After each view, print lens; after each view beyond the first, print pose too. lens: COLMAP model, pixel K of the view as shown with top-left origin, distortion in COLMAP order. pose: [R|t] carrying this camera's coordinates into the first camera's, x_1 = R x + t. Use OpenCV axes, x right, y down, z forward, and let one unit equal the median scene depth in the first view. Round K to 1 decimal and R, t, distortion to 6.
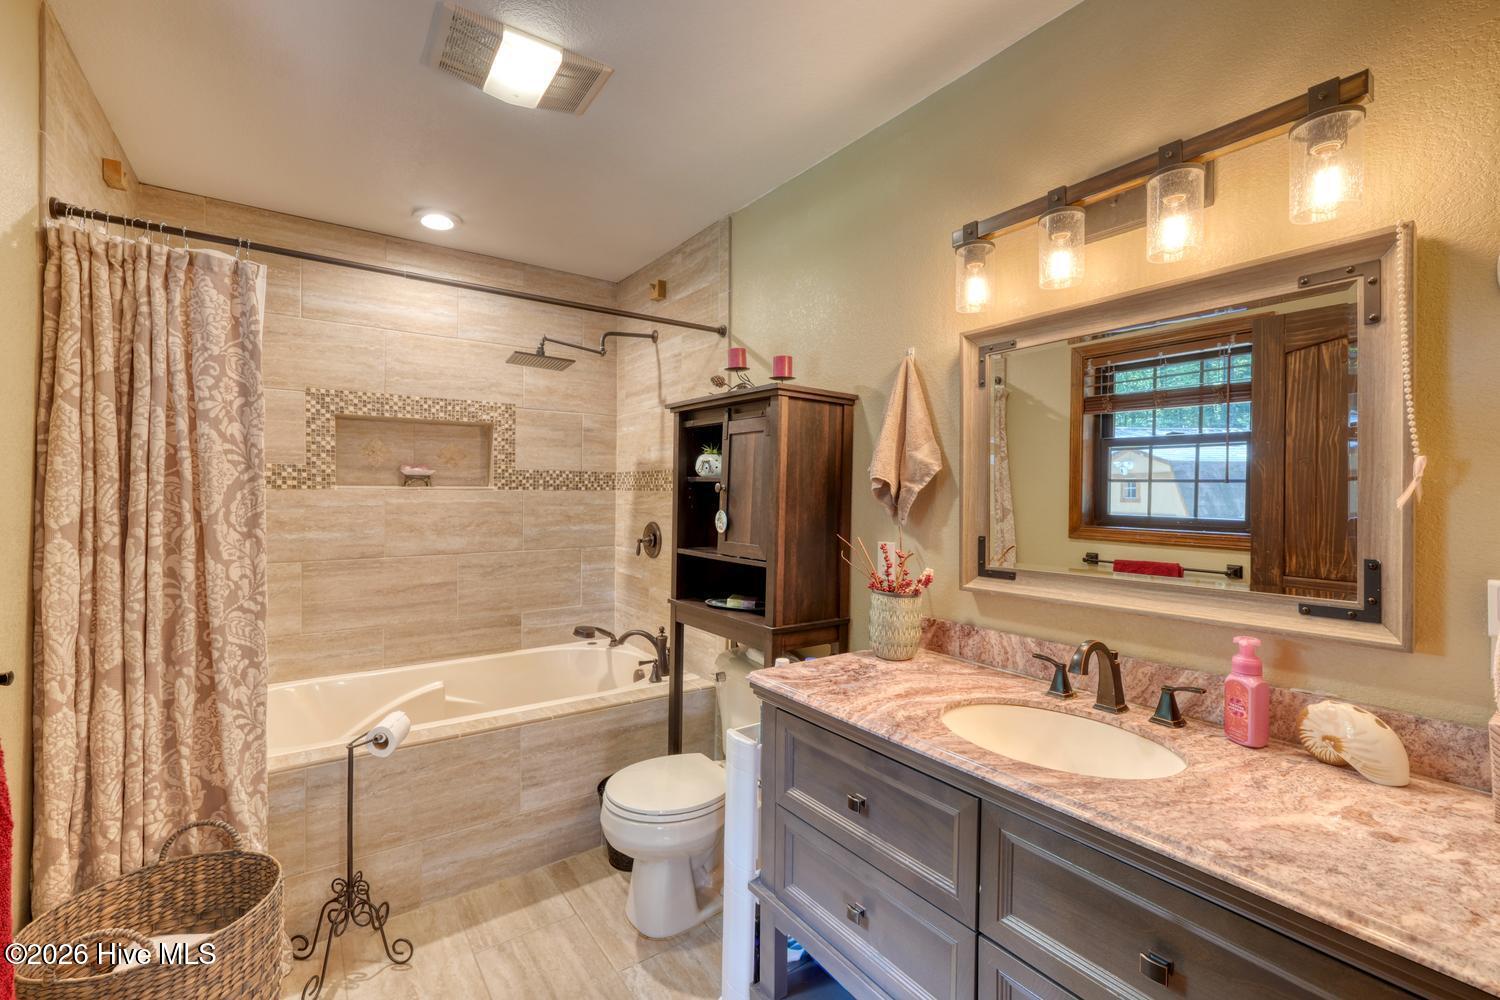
lens RADIAL K [[634.8, 0, 743.2], [0, 634.8, 493.4], [0, 0, 1]] dist [-0.006134, 0.002865]
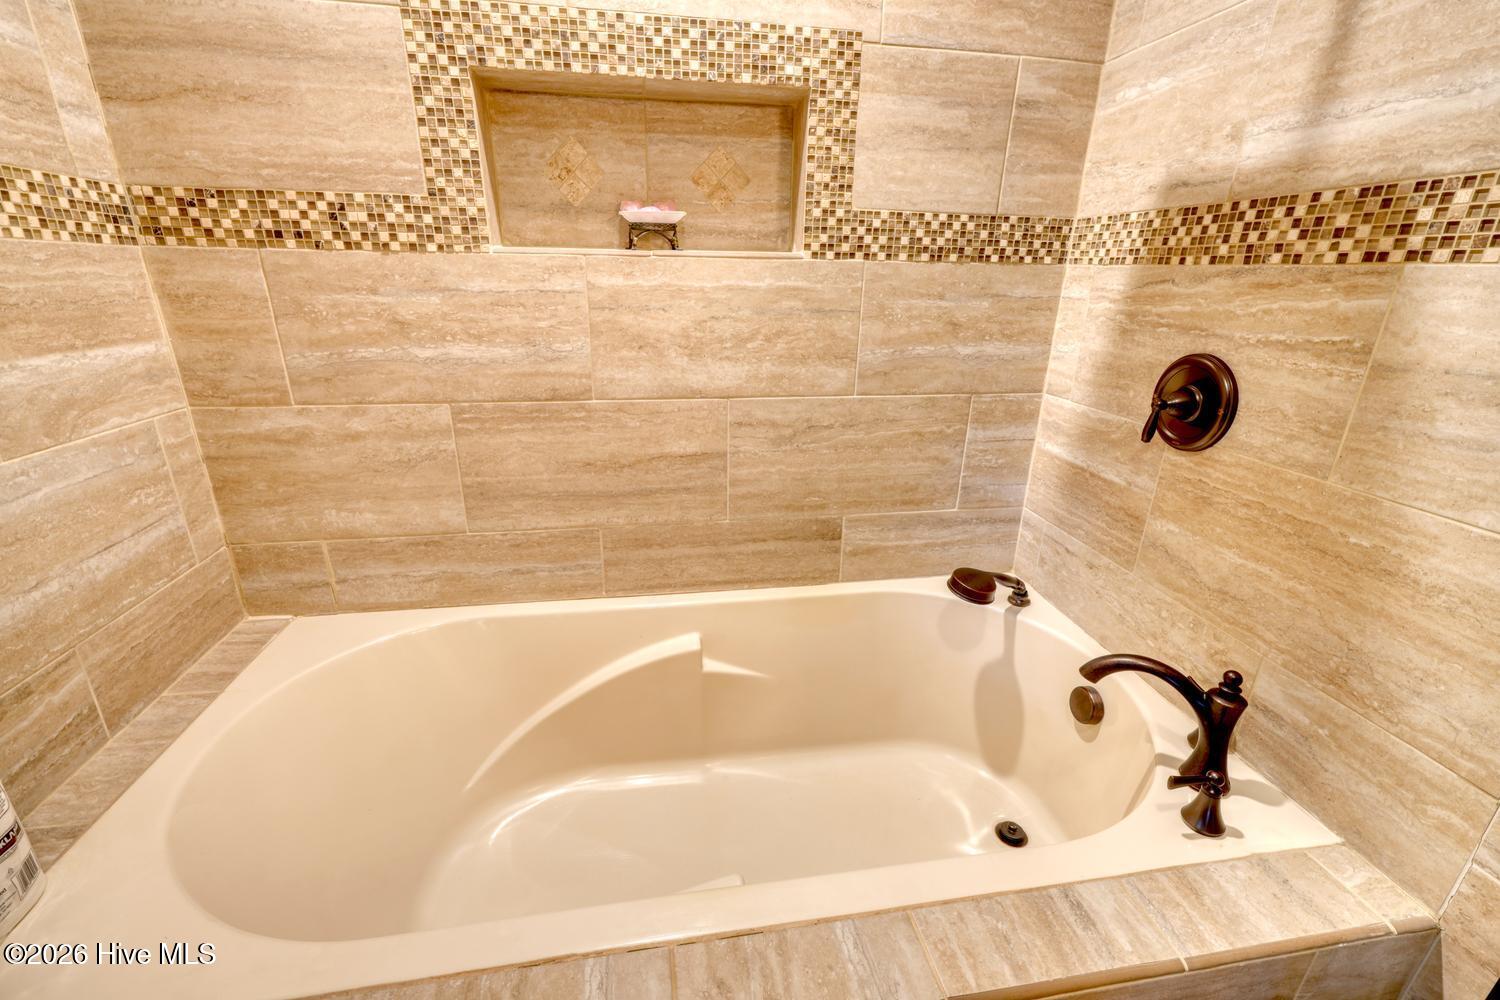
lens RADIAL K [[634.8, 0, 746.8], [0, 634.8, 500.5], [0, 0, 1]] dist [-0.006134, 0.002865]
pose [[0.901185, 0.157437, -0.403830, -0.229496], [-0.013246, 0.941267, 0.337403, 0.004730], [0.433232, -0.298713, 0.850342, 0.571319]]
